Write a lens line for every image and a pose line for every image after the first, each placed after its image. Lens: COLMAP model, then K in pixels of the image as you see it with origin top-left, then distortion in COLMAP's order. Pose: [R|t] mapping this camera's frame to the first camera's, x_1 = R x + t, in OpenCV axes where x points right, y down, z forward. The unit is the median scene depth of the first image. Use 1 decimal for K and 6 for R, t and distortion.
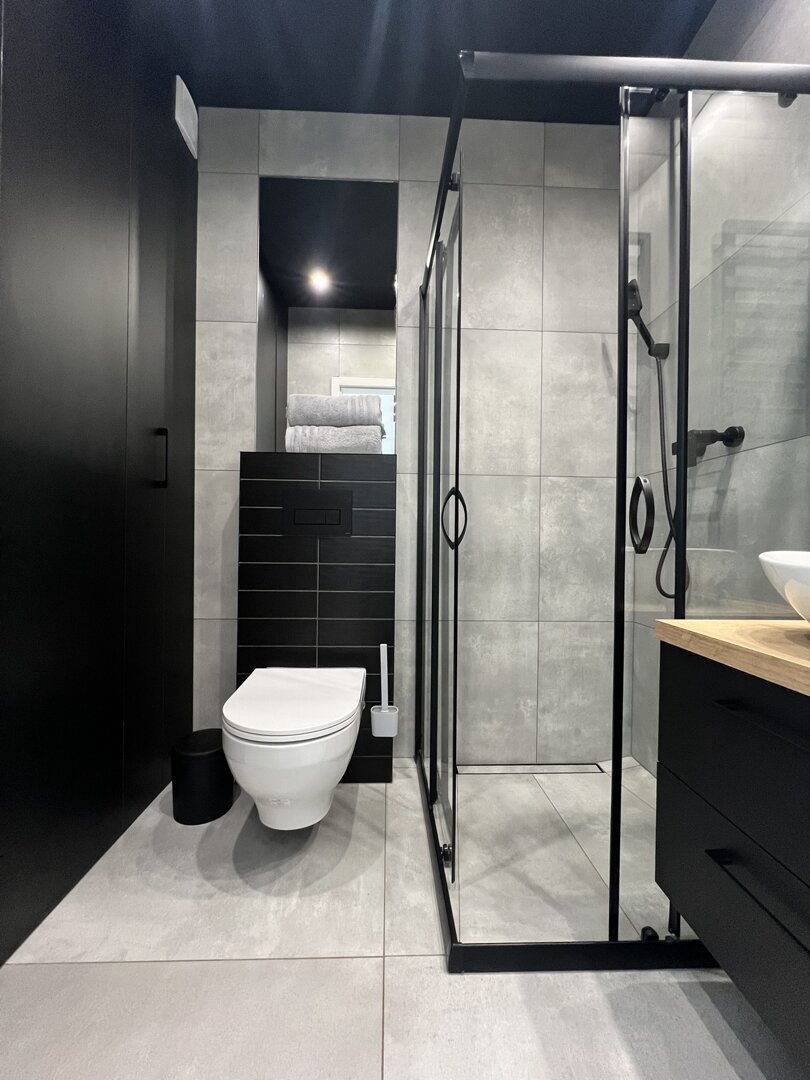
lens RADIAL K [[433.5, 0, 401.0], [0, 433.5, 539.3], [0, 0, 1]] dist [-0.006242, 0.001031]
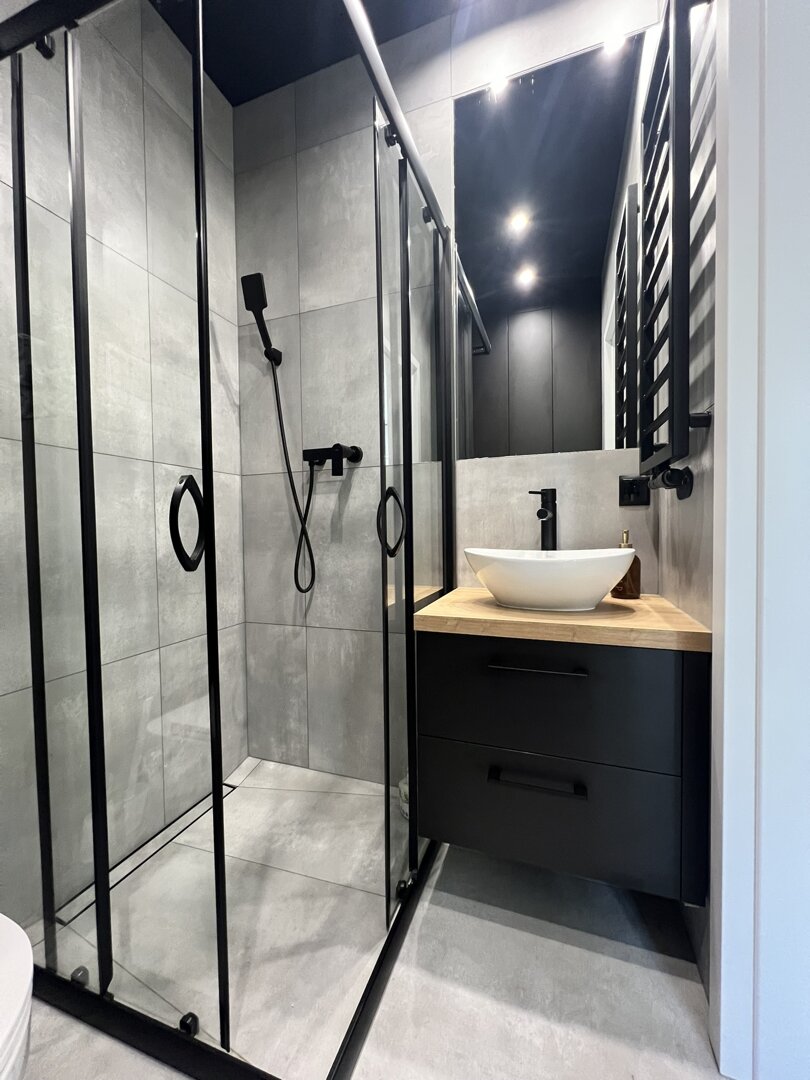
lens RADIAL K [[433.5, 0, 404.7], [0, 433.5, 539.9], [0, 0, 1]] dist [-0.006242, 0.001031]
pose [[0.365240, -0.042857, 0.929926, -0.263811], [0.019159, 0.999074, 0.038518, -0.030758], [-0.930716, 0.003748, 0.365723, 0.330841]]
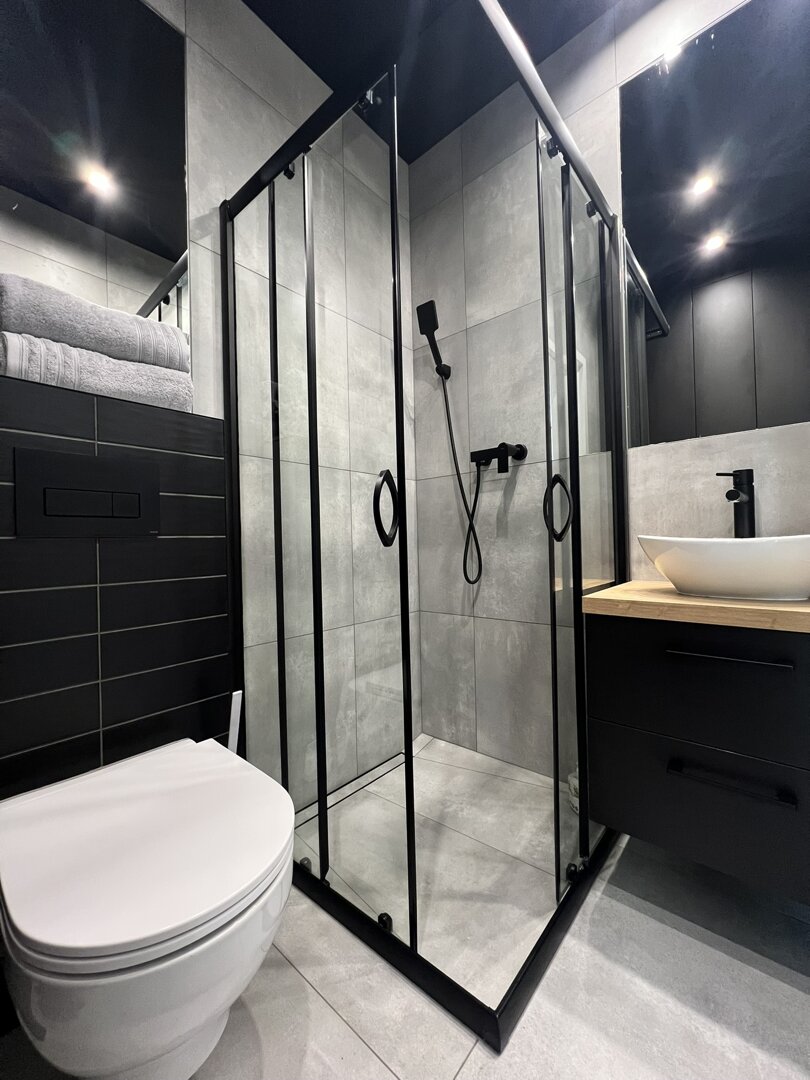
lens RADIAL K [[433.5, 0, 402.1], [0, 433.5, 540.0], [0, 0, 1]] dist [-0.006242, 0.001031]
pose [[0.678245, -0.023699, 0.734454, -0.330448], [0.032643, 0.999465, 0.002106, 0.007261], [-0.734110, 0.022547, 0.678656, 0.307185]]
